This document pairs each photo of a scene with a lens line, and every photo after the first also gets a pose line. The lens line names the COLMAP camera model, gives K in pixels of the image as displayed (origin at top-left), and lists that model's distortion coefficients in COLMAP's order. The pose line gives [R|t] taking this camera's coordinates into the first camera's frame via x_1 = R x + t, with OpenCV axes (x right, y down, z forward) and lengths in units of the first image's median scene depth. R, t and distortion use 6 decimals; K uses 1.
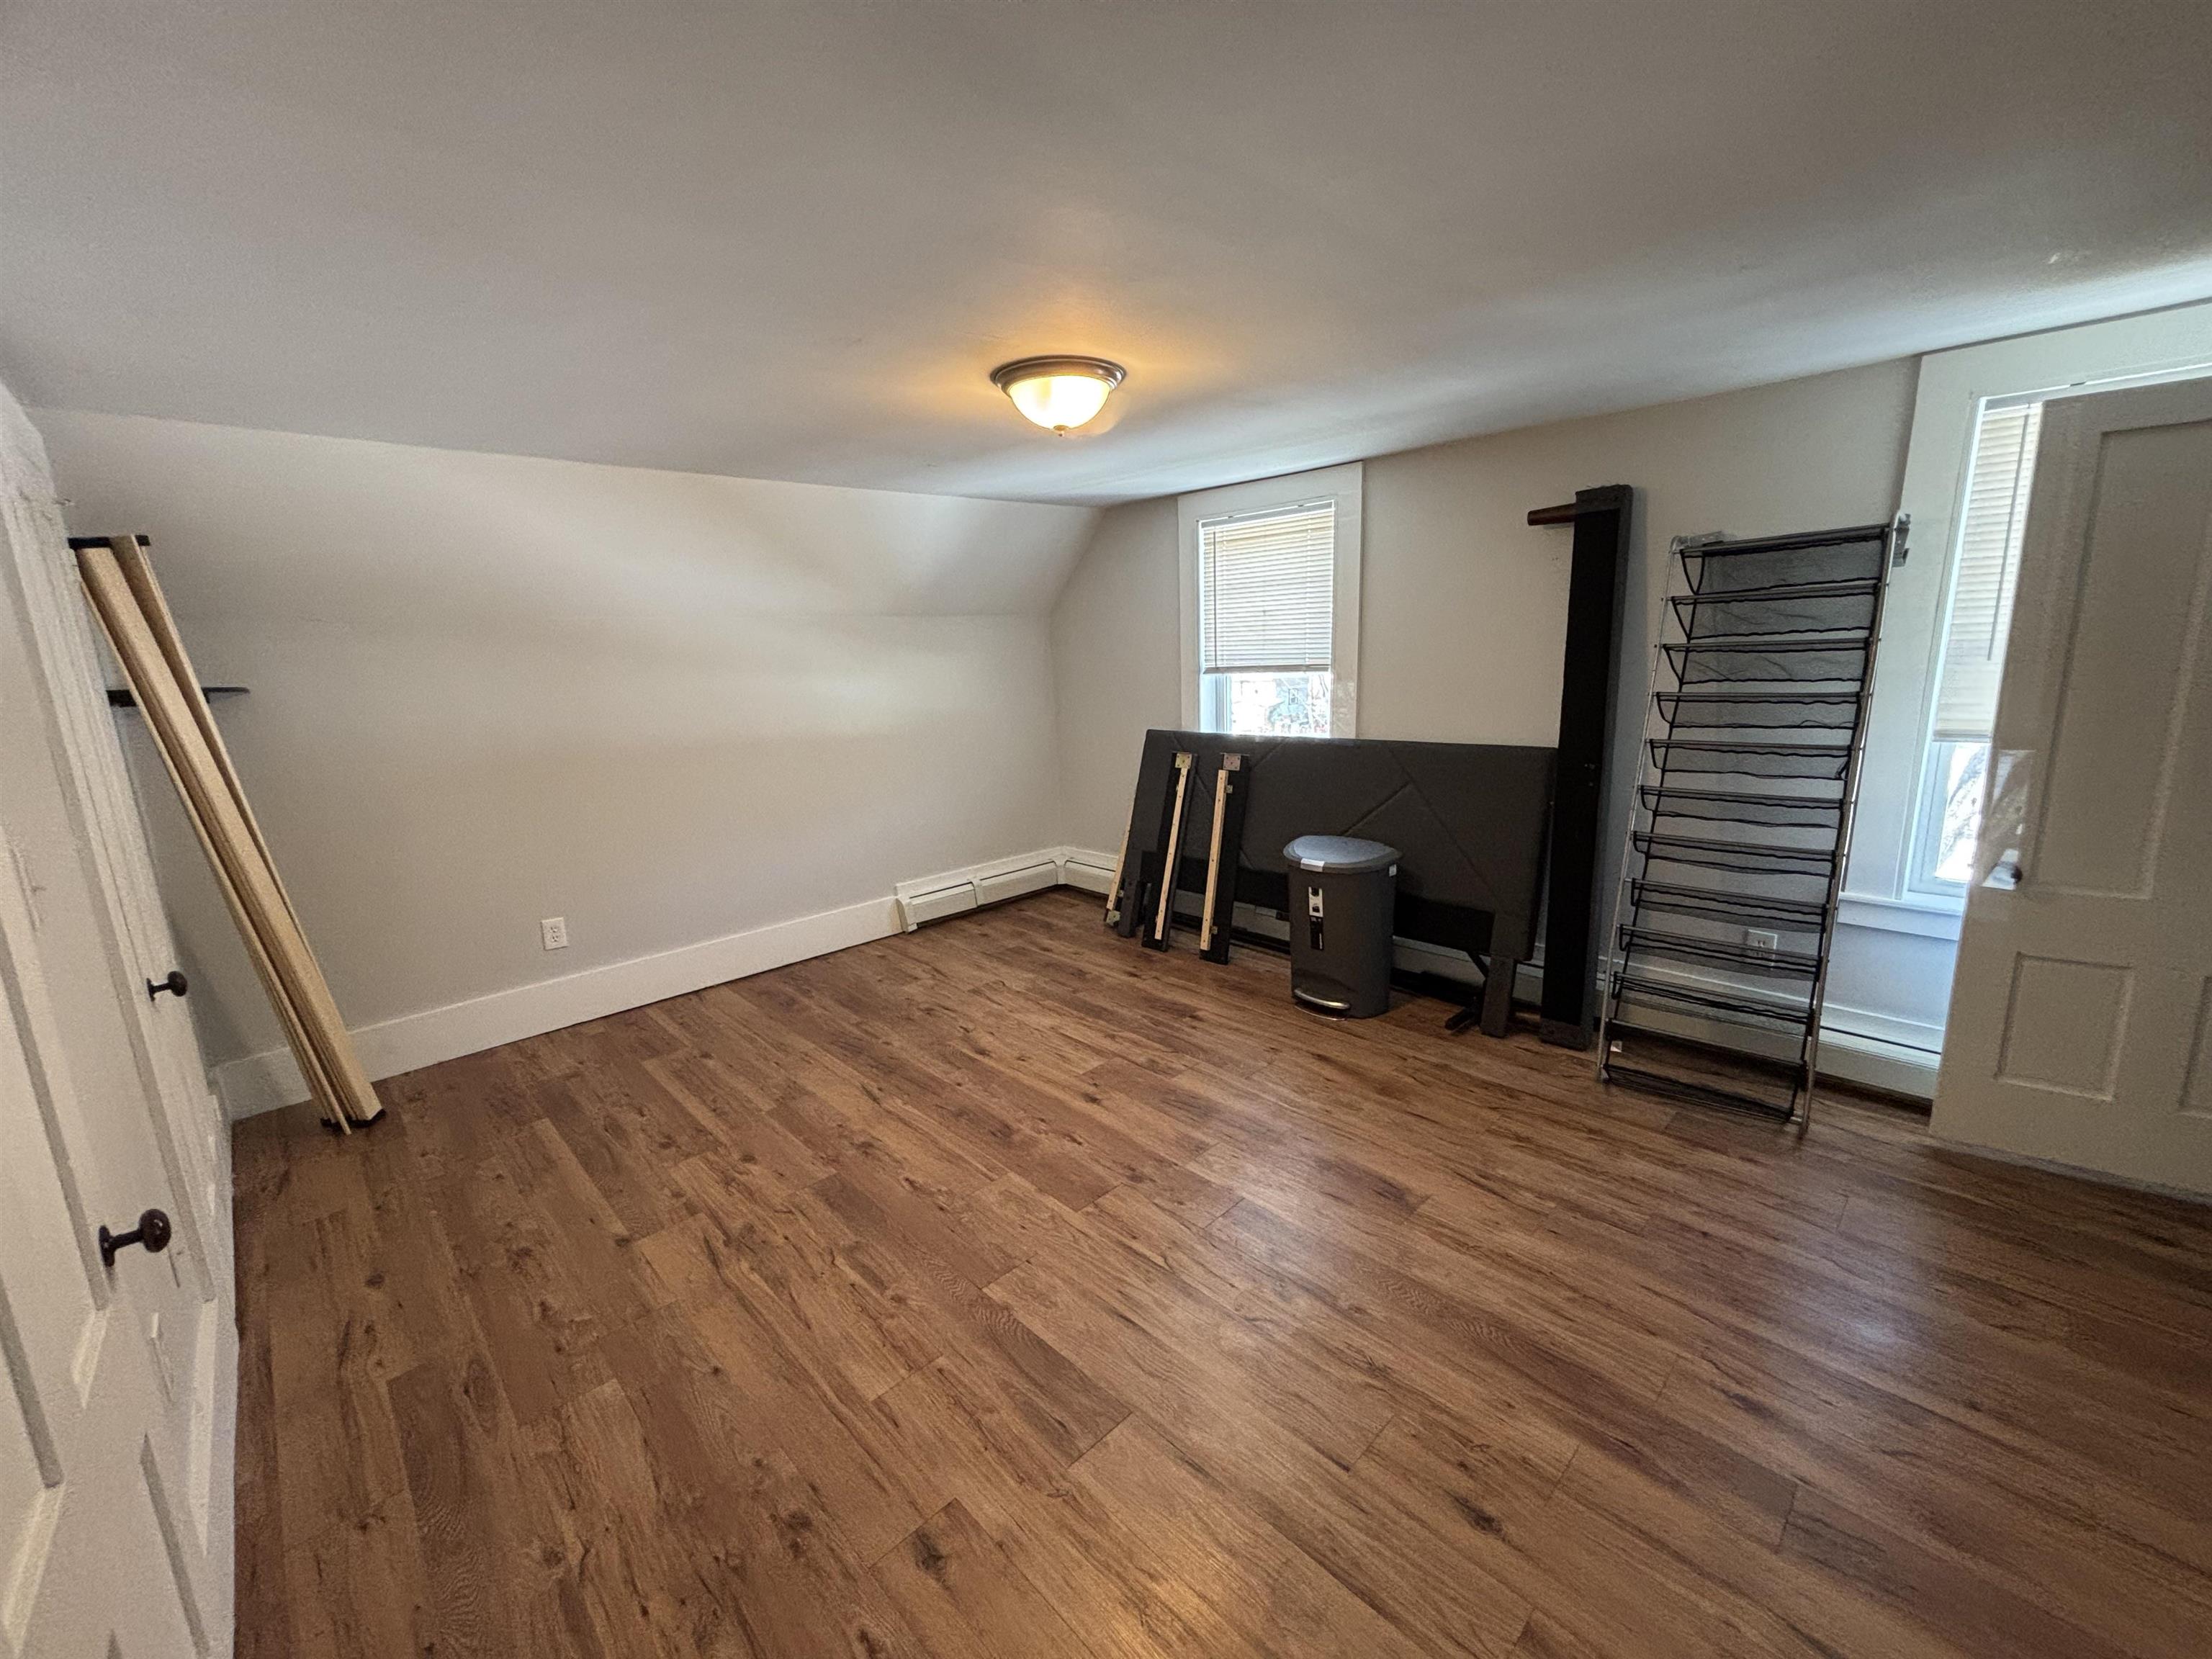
lens RADIAL K [[892.1, 0, 1107.1], [0, 892.1, 816.8], [0, 0, 1]] dist [-0.008041, 0.002282]
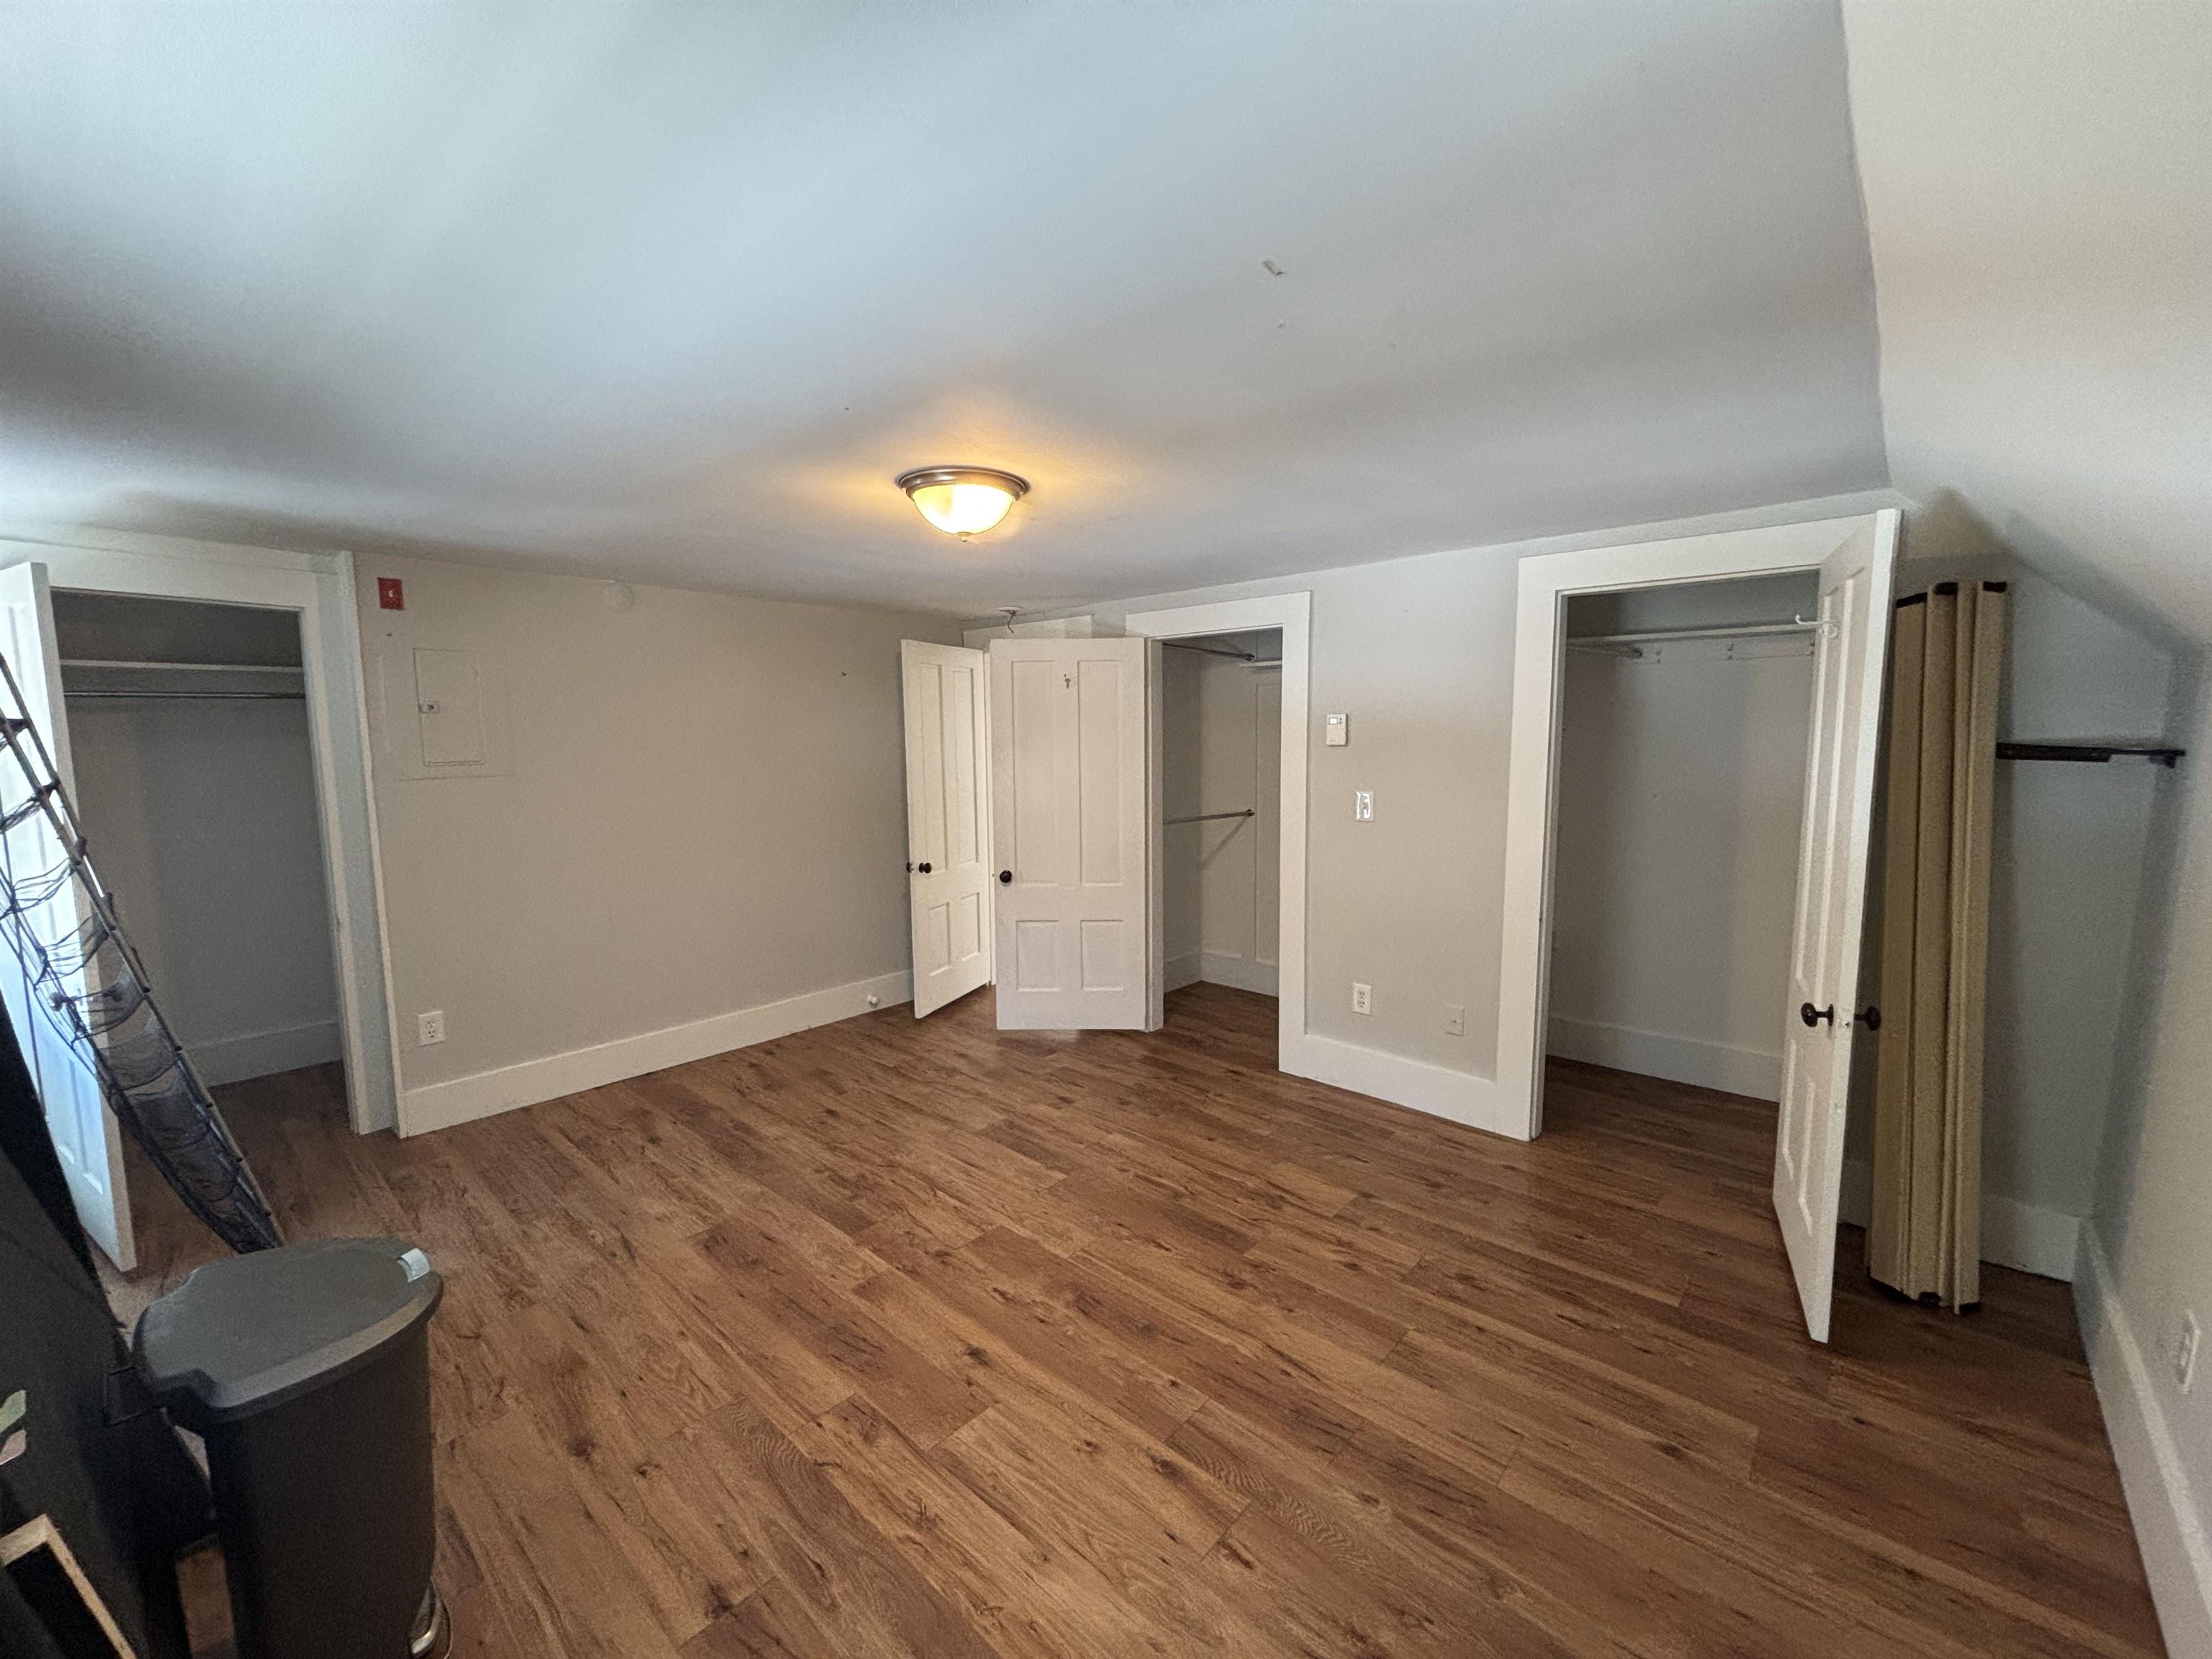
lens RADIAL K [[892.1, 0, 1116.4], [0, 892.1, 816.2], [0, 0, 1]] dist [-0.008041, 0.002282]
pose [[-0.995669, 0.052520, -0.076714, -0.107706], [0.028231, 0.956984, 0.288765, -0.346433], [0.088580, 0.285348, -0.954322, 1.729394]]
